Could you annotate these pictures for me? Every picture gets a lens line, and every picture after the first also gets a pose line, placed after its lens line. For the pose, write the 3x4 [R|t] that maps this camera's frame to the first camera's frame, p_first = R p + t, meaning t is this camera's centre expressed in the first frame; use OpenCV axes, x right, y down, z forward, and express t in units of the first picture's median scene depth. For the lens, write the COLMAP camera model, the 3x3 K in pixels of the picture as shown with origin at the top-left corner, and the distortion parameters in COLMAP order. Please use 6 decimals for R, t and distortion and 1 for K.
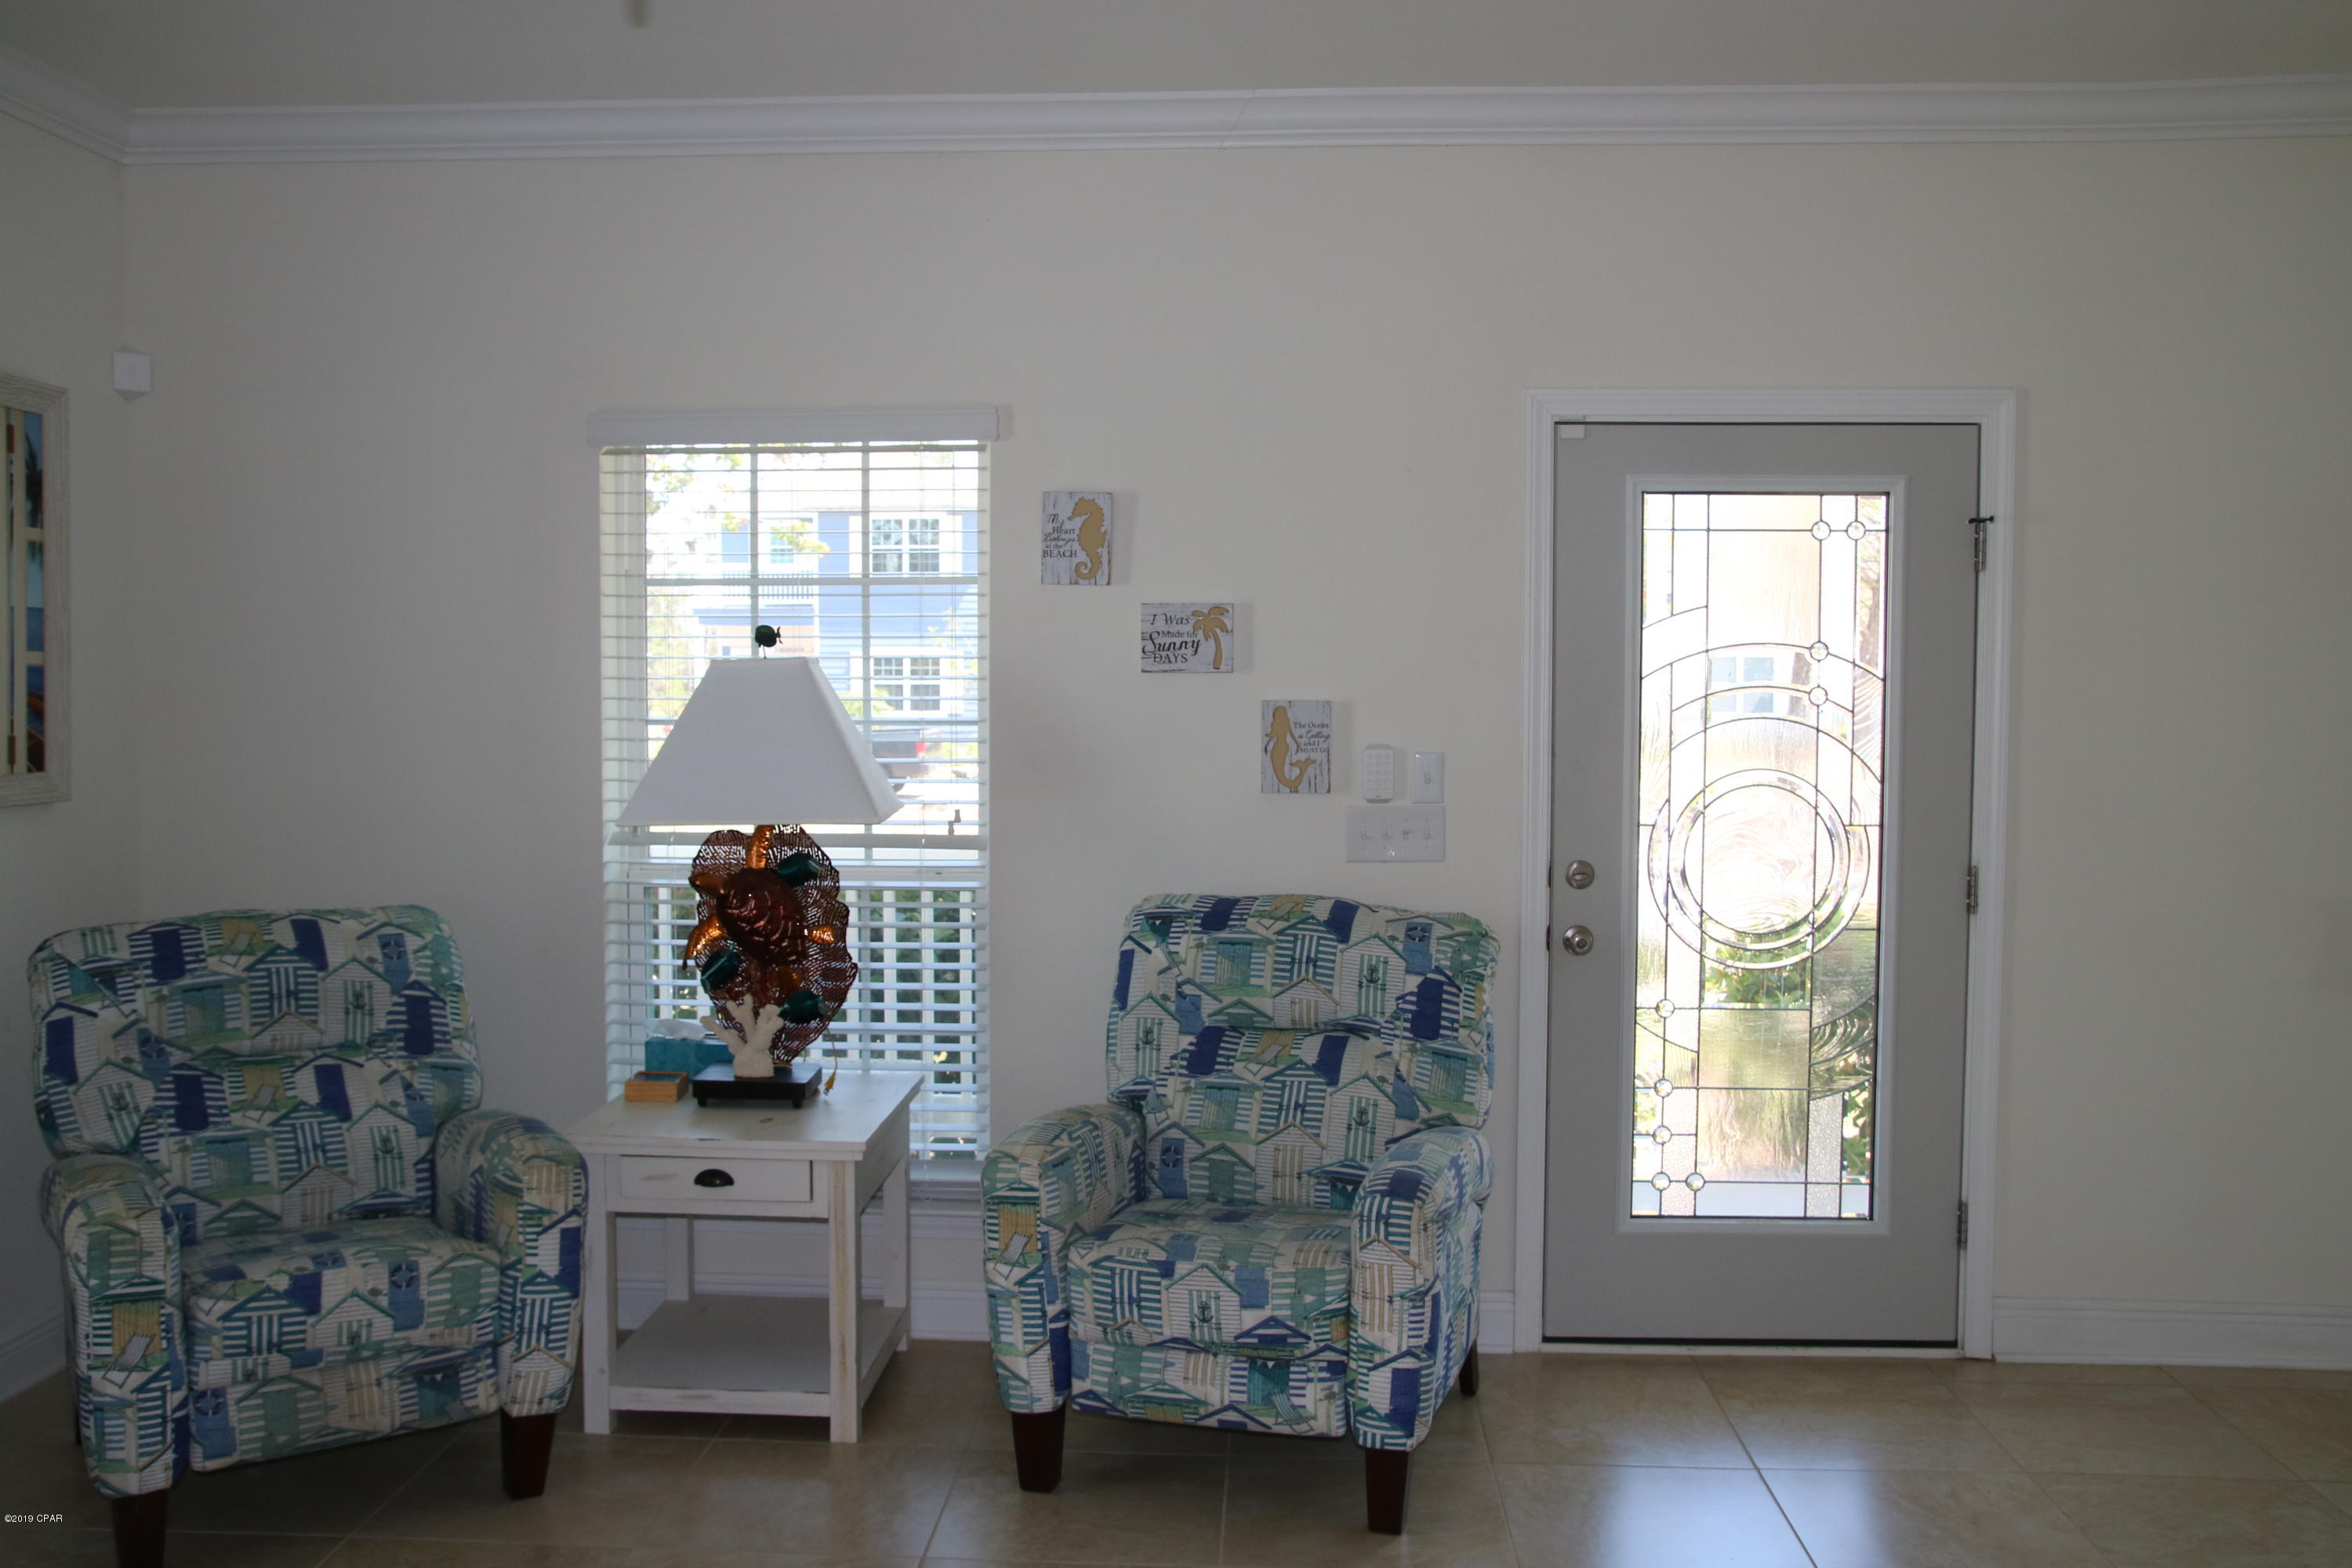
lens RADIAL K [[2061.4, 0, 1160.3], [0, 2061.4, 803.0], [0, 0, 1]] dist [-0.102912, 0.166445]
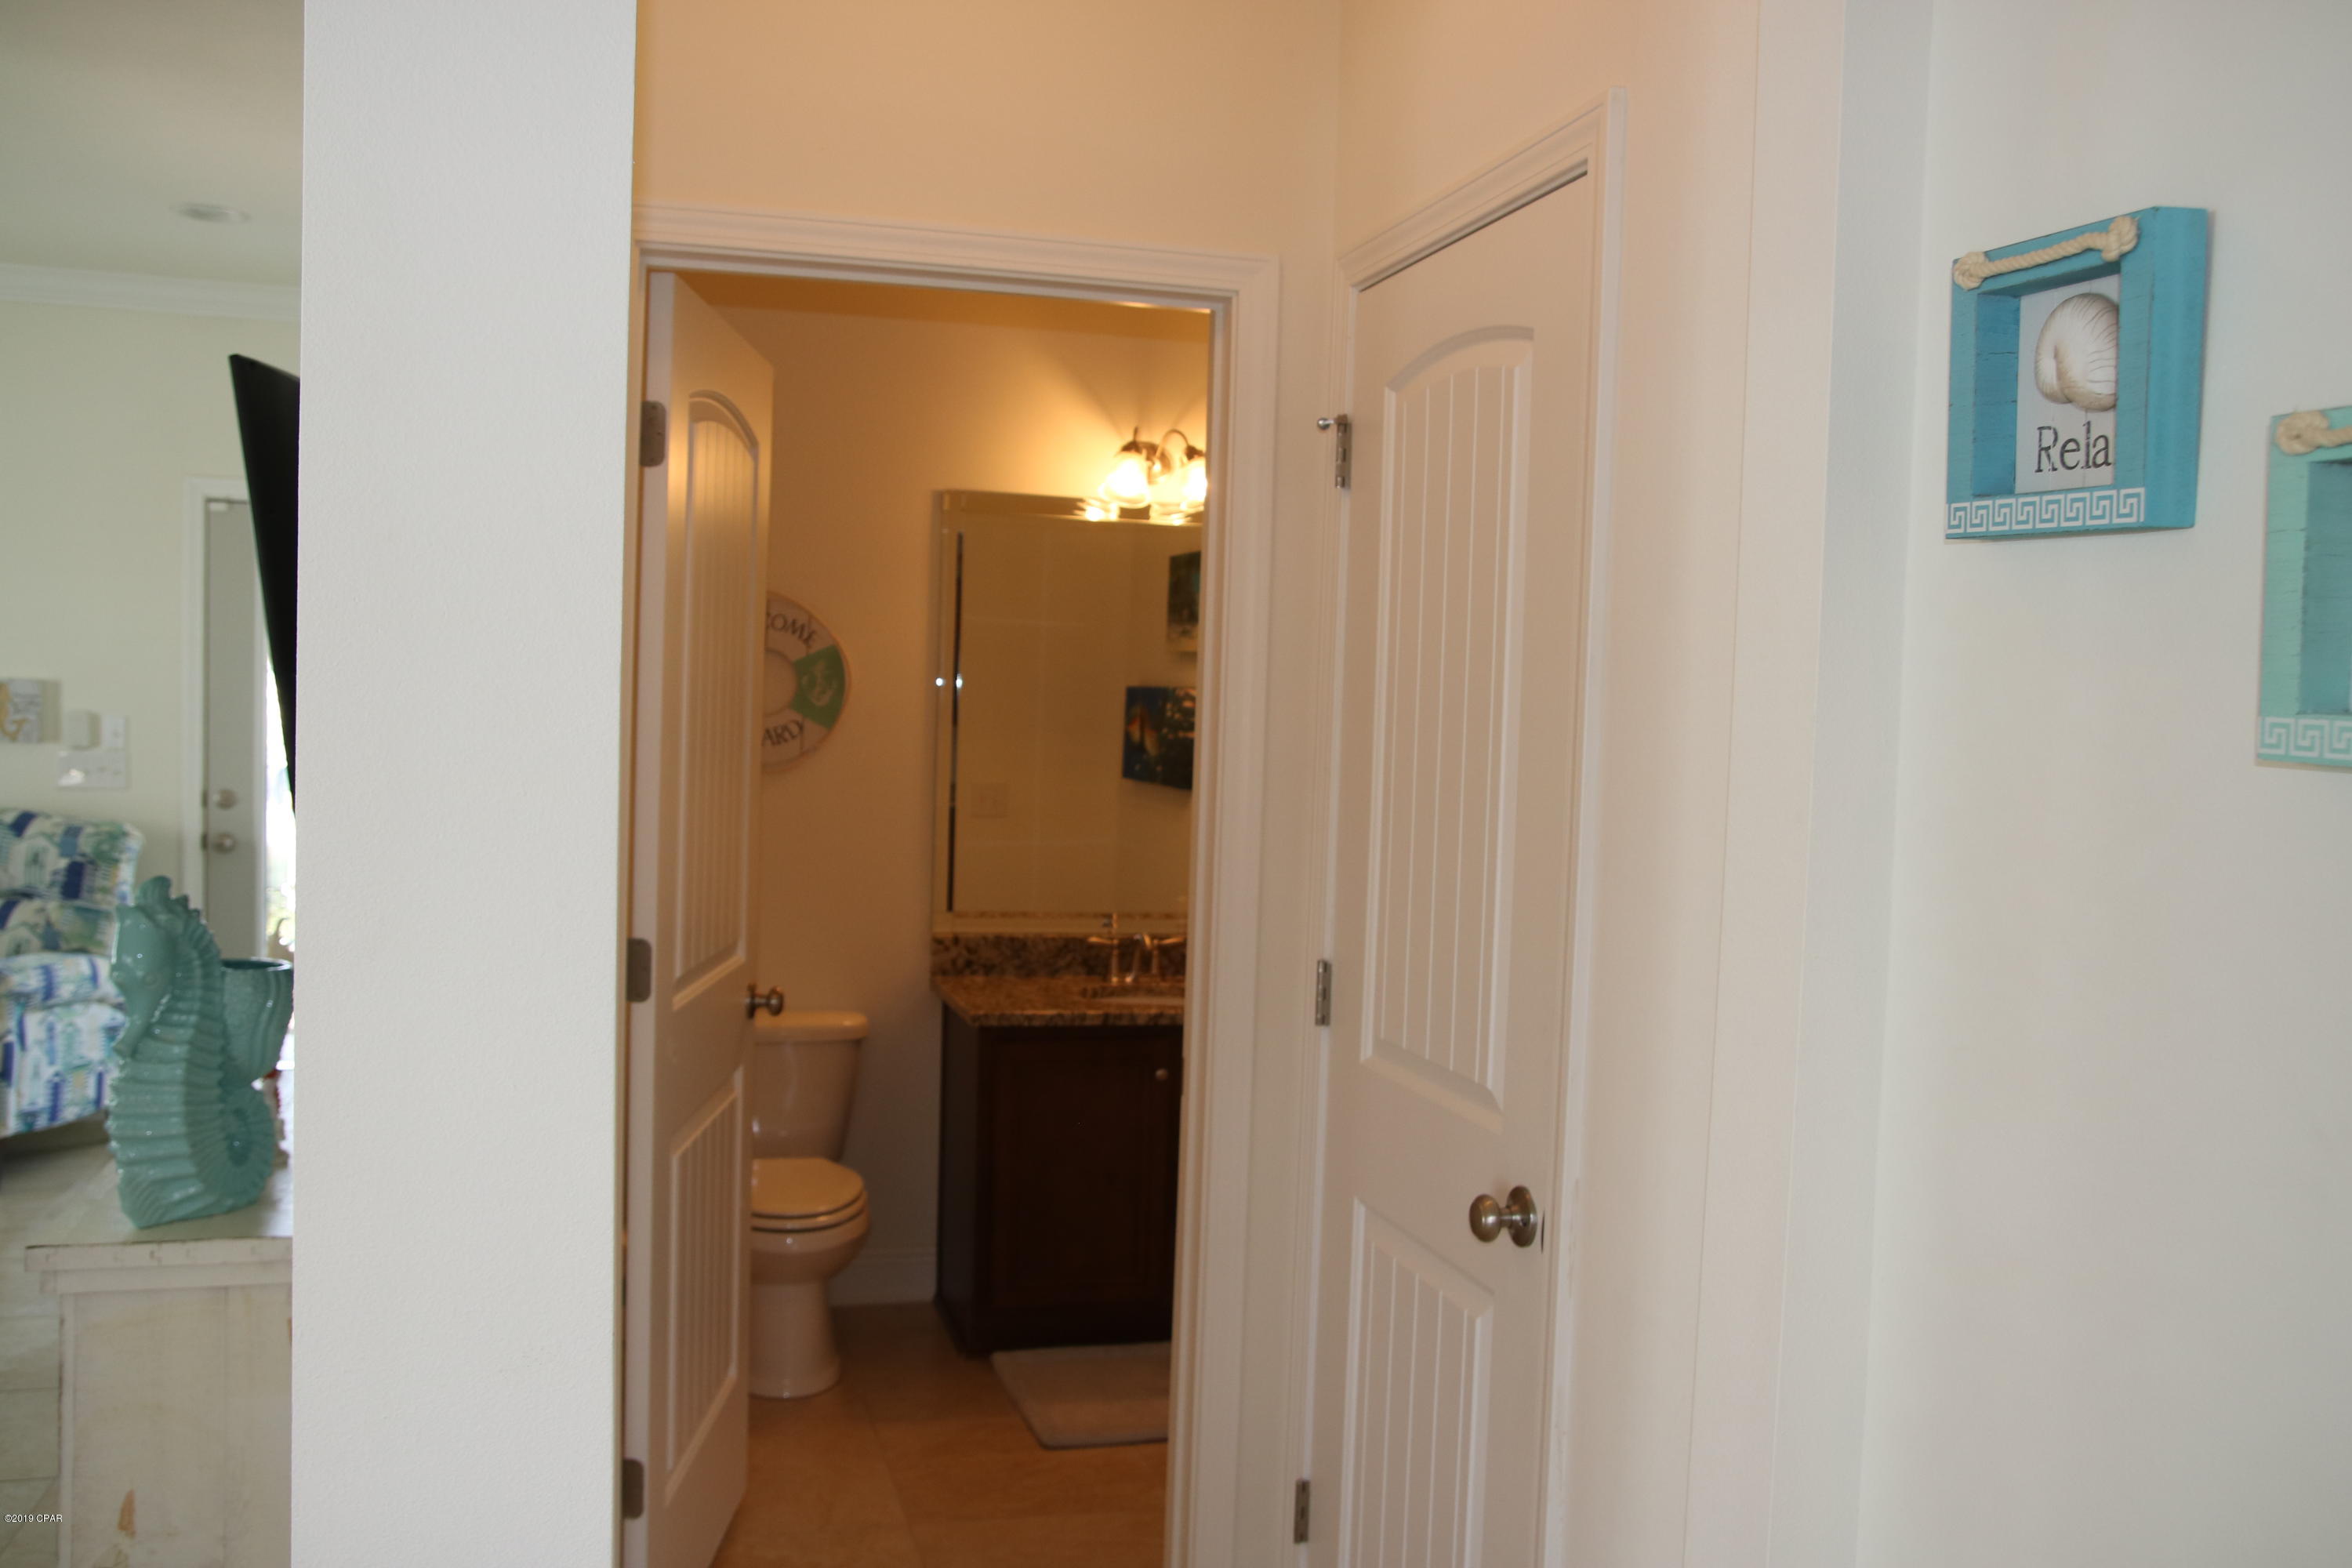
lens RADIAL K [[2061.4, 0, 1160.3], [0, 2061.4, 803.0], [0, 0, 1]] dist [-0.102912, 0.166445]
pose [[0.948933, 0.009597, 0.315333, 0.418473], [-0.007909, 0.999947, -0.006633, 0.045835], [-0.315380, 0.003800, 0.948958, -0.690386]]
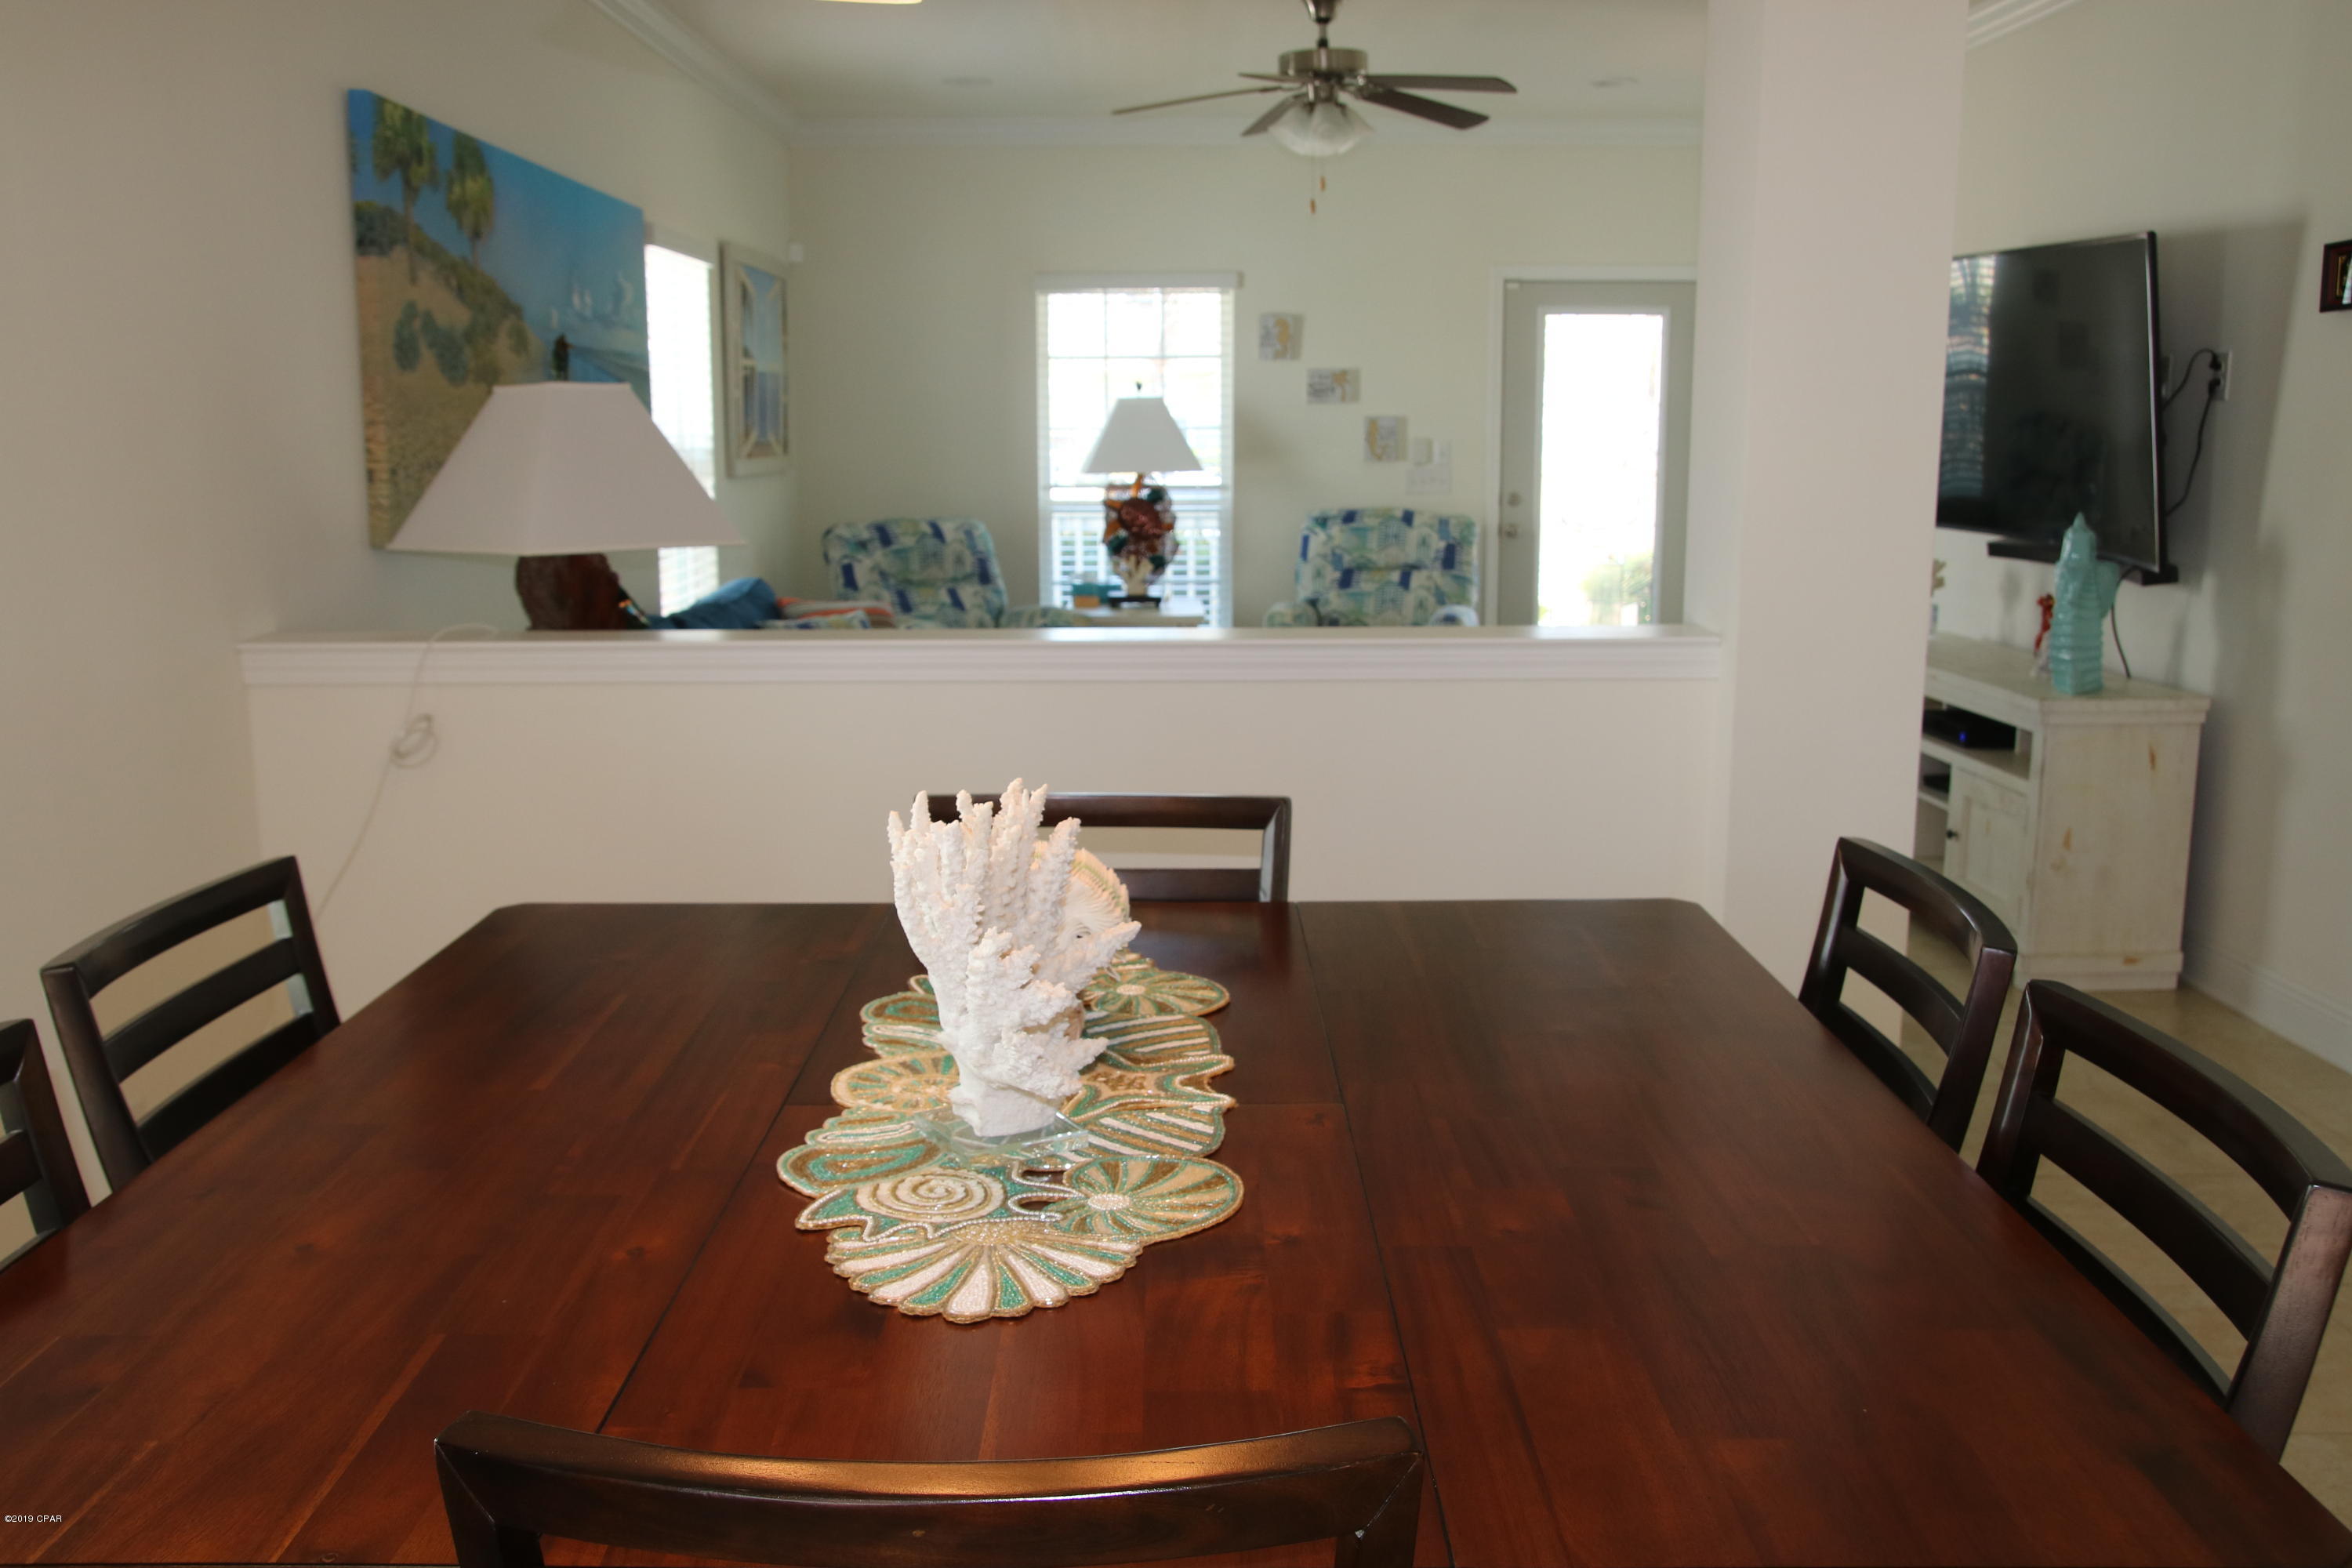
lens RADIAL K [[2061.4, 0, 1160.3], [0, 2061.4, 803.0], [0, 0, 1]] dist [-0.102912, 0.166445]
pose [[0.998067, -0.018813, 0.059237, -0.311845], [0.011157, 0.991839, 0.127009, 0.078648], [-0.061143, -0.126103, 0.990131, -1.186507]]
